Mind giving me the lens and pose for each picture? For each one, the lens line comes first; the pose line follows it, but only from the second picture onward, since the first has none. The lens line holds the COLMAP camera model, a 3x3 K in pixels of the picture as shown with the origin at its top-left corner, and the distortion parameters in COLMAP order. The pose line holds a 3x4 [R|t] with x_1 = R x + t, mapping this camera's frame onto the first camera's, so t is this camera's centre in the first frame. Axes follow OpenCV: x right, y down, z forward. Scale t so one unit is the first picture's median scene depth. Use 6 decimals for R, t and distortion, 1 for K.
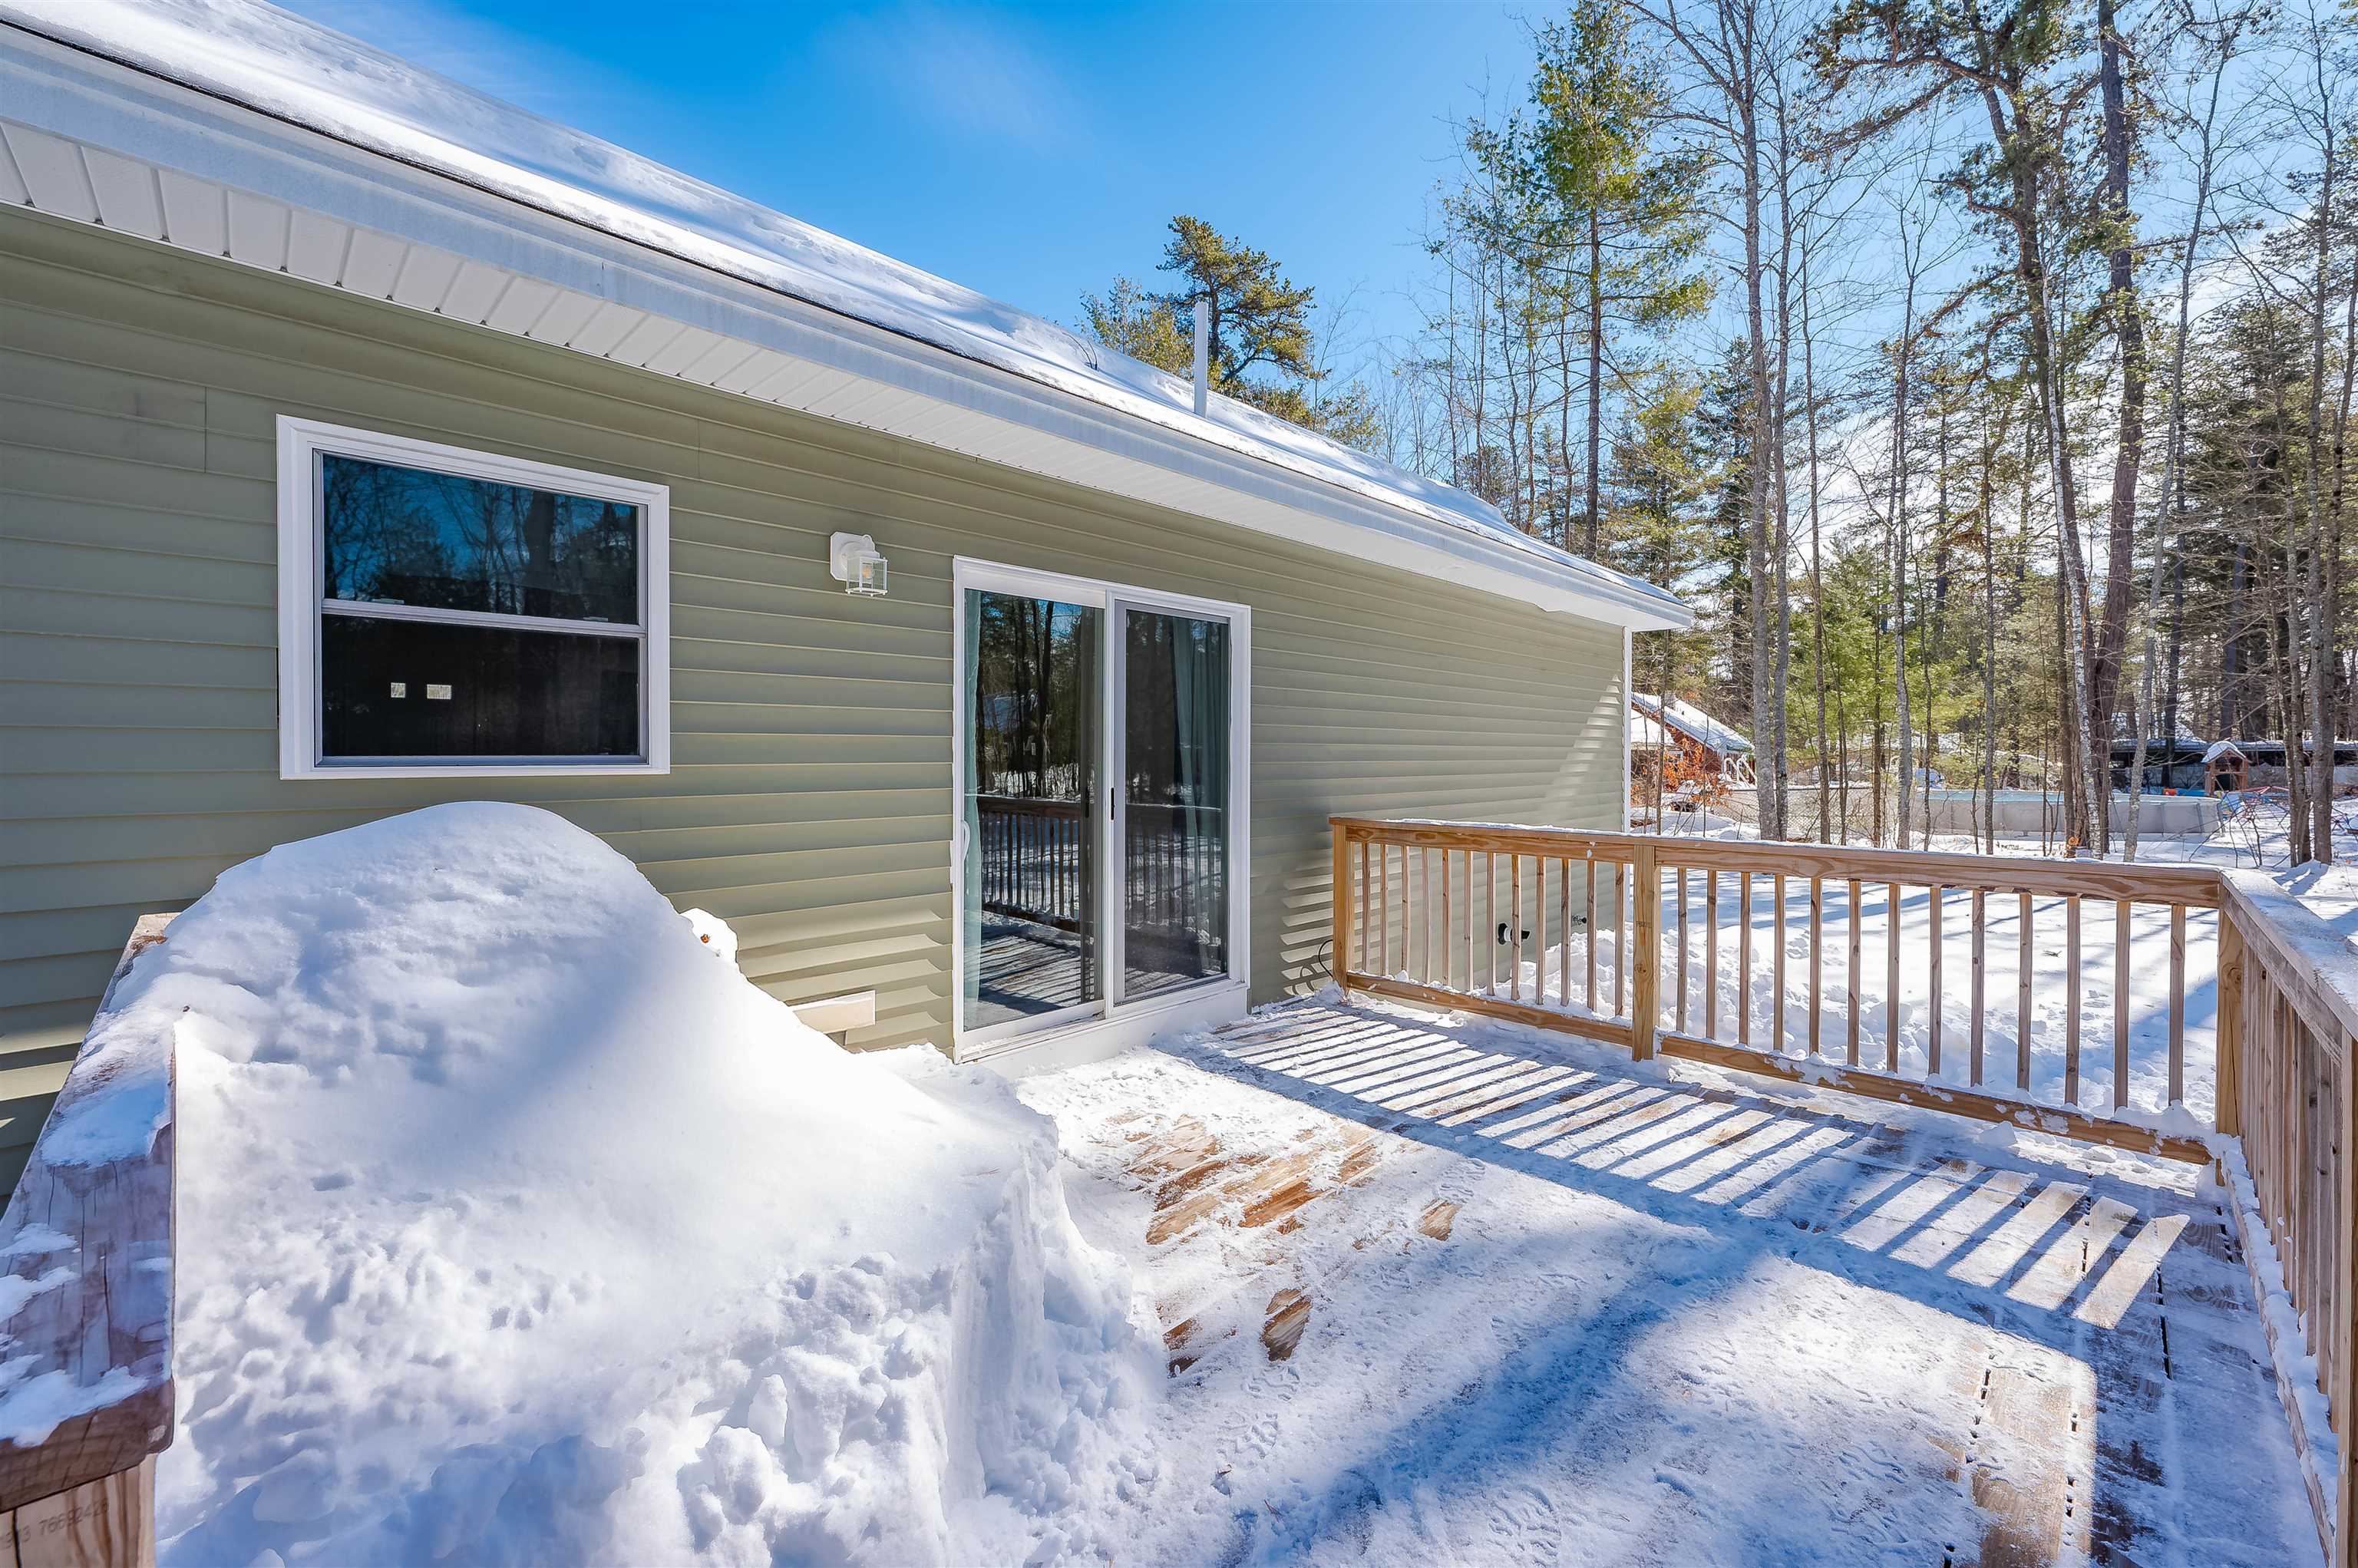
lens RADIAL K [[953.7, 0, 1225.2], [0, 953.7, 756.3], [0, 0, 1]] dist [-0.002960, -0.000040]
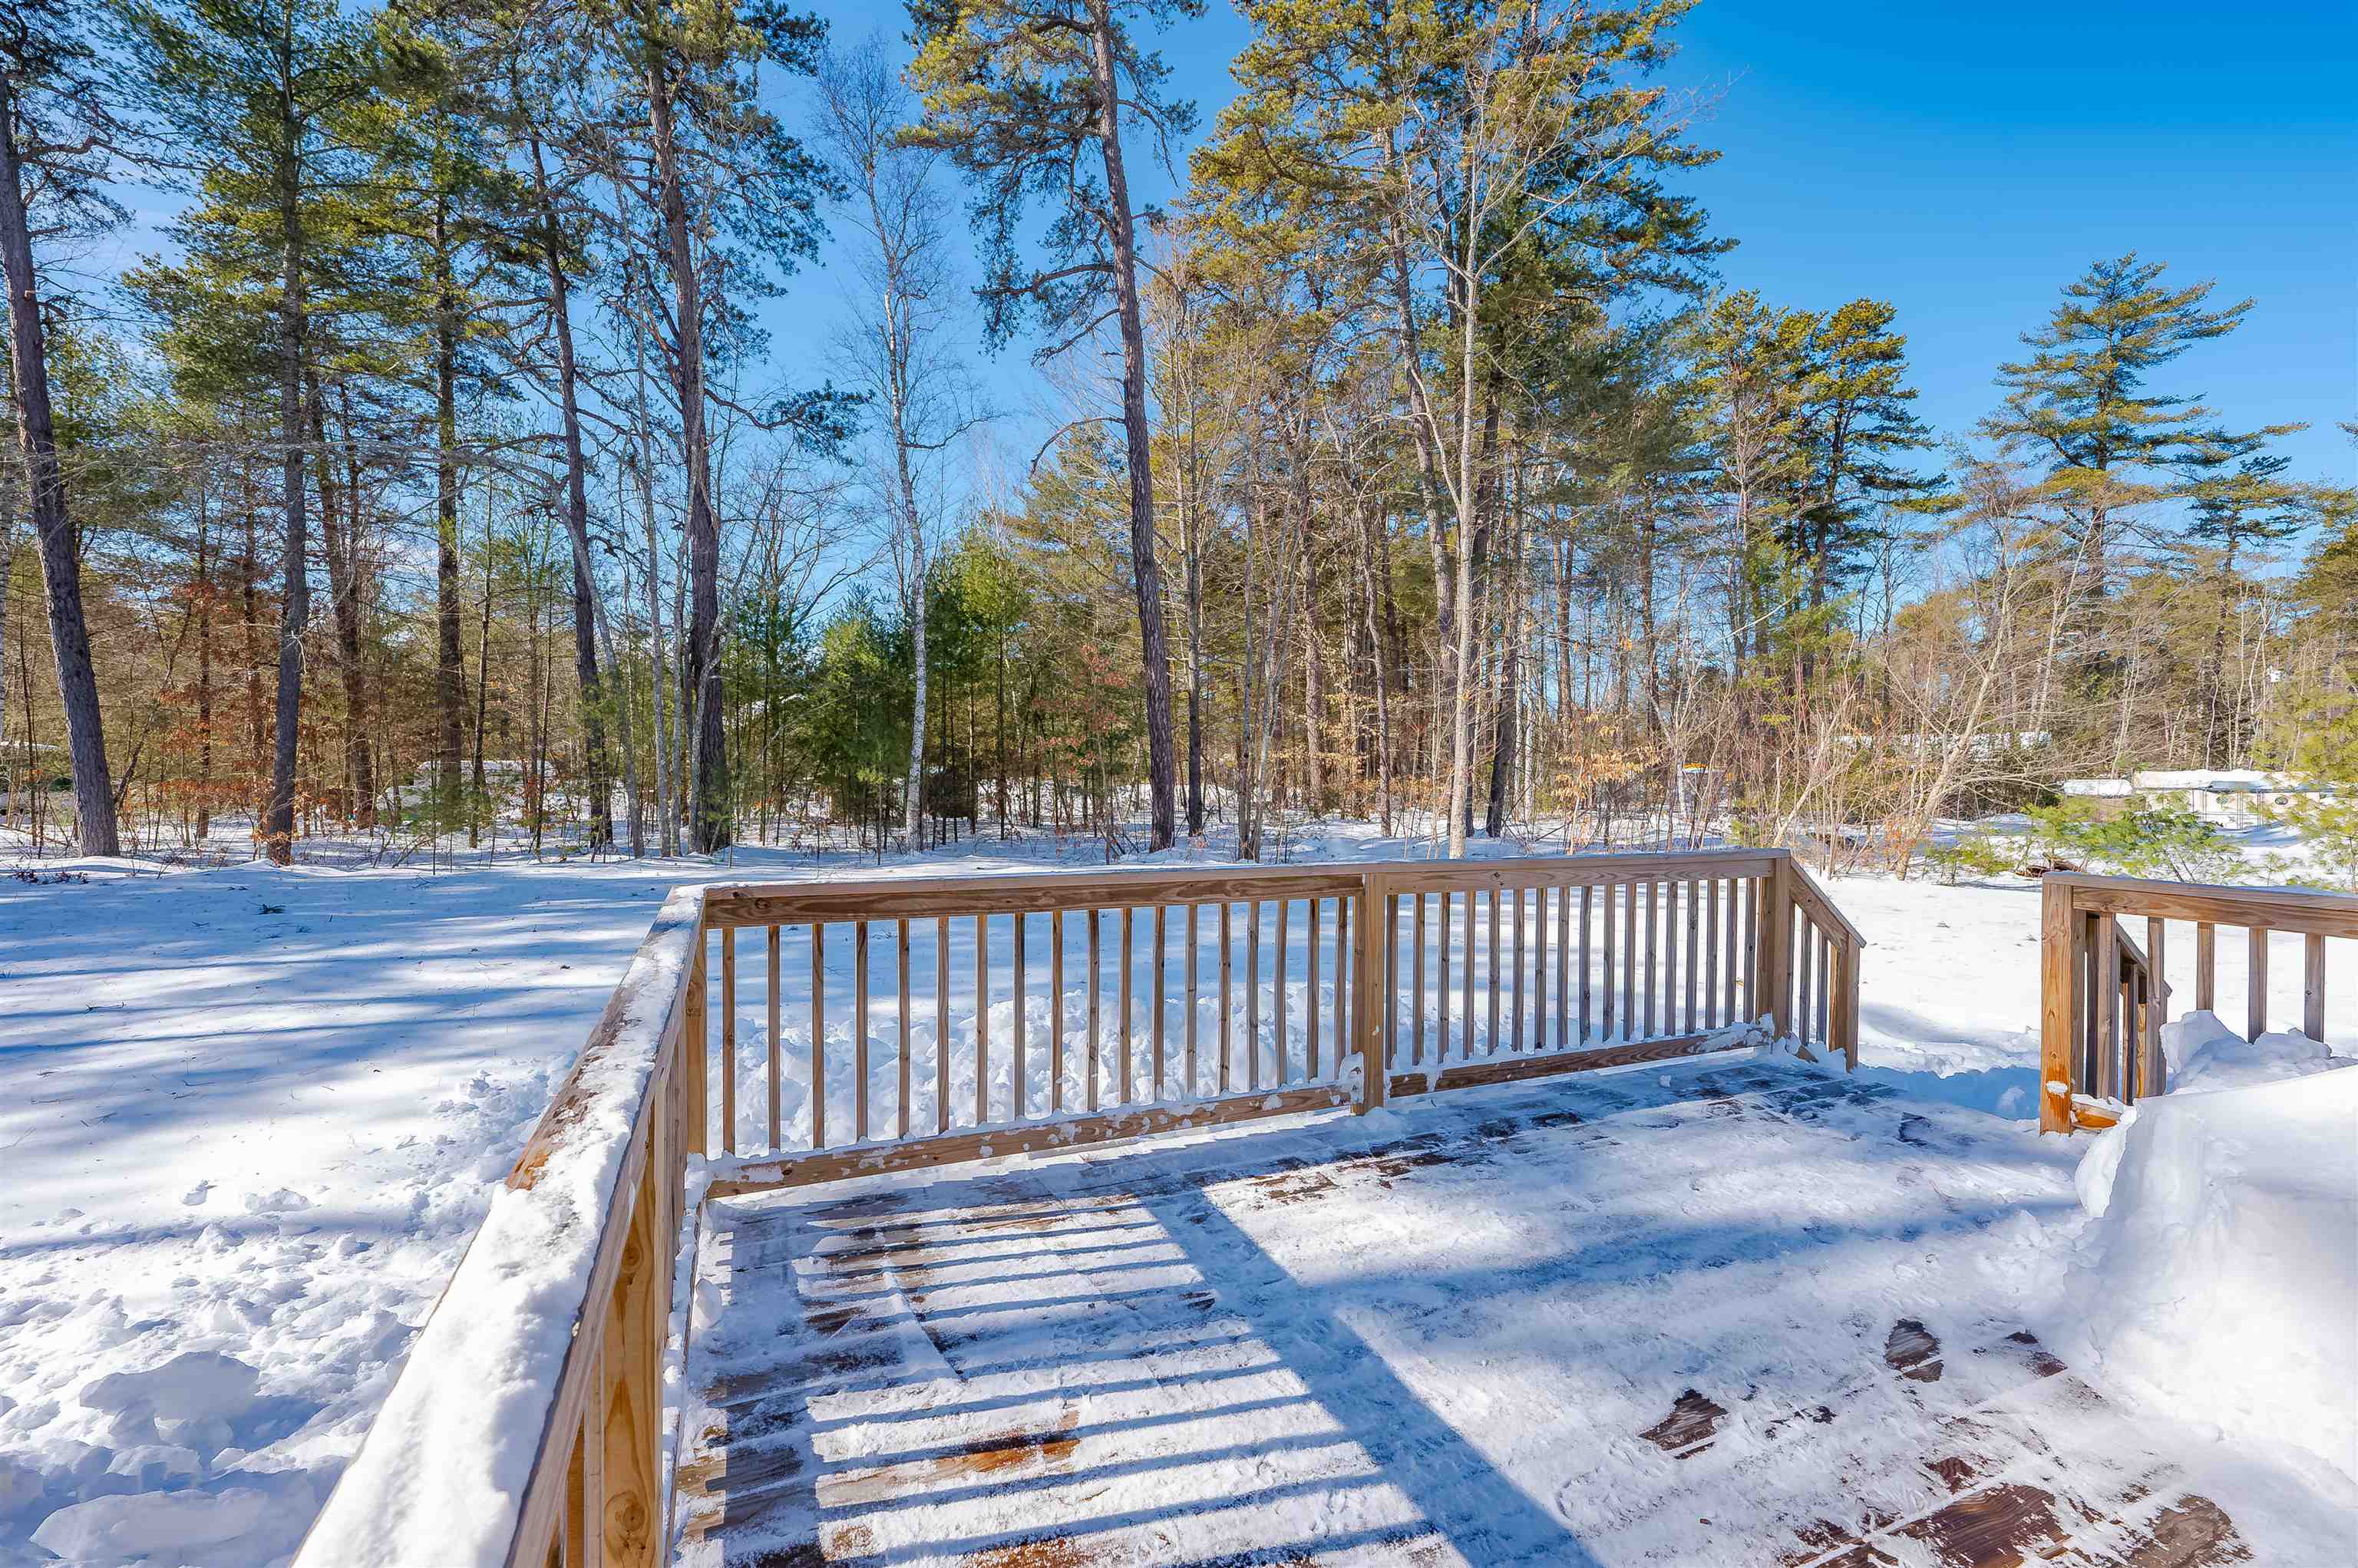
lens RADIAL K [[893.3, 0, 1179.0], [0, 893.3, 784.0], [0, 0, 1]] dist [-0.001861, 0.000014]
pose [[-0.890199, -0.016996, 0.455255, 0.215217], [-0.008250, 0.999741, 0.021191, 0.002026], [-0.455498, 0.015109, -0.890109, 1.411013]]
